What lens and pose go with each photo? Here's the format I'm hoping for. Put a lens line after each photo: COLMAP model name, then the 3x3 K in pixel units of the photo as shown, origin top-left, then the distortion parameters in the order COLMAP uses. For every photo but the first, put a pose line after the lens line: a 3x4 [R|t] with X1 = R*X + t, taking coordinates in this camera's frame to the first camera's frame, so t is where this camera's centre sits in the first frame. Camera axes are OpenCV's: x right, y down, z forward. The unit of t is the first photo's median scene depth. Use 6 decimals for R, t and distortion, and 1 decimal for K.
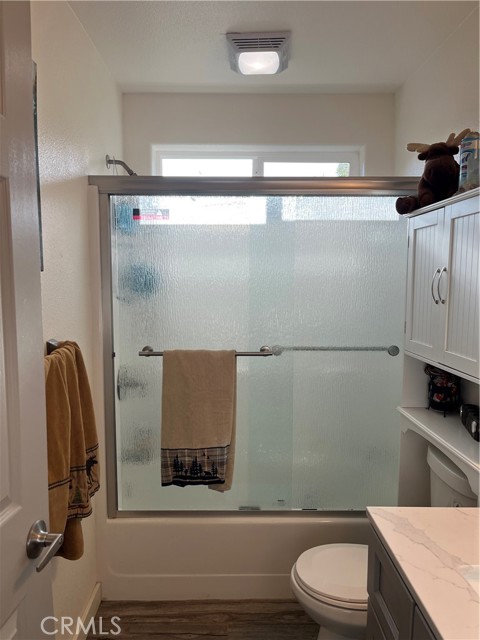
lens RADIAL K [[487.8, 0, 238.6], [0, 487.8, 319.6], [0, 0, 1]] dist [0.057032, -0.071447]
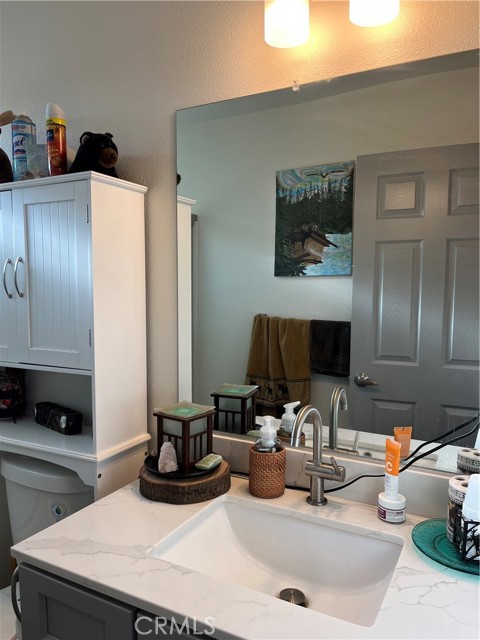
lens RADIAL K [[487.8, 0, 240.0], [0, 487.8, 323.5], [0, 0, 1]] dist [0.057032, -0.071447]
pose [[0.480377, -0.068202, 0.874406, -0.190917], [0.071082, 0.996720, 0.038692, 0.009360], [-0.874177, 0.043568, 0.483649, 0.212793]]
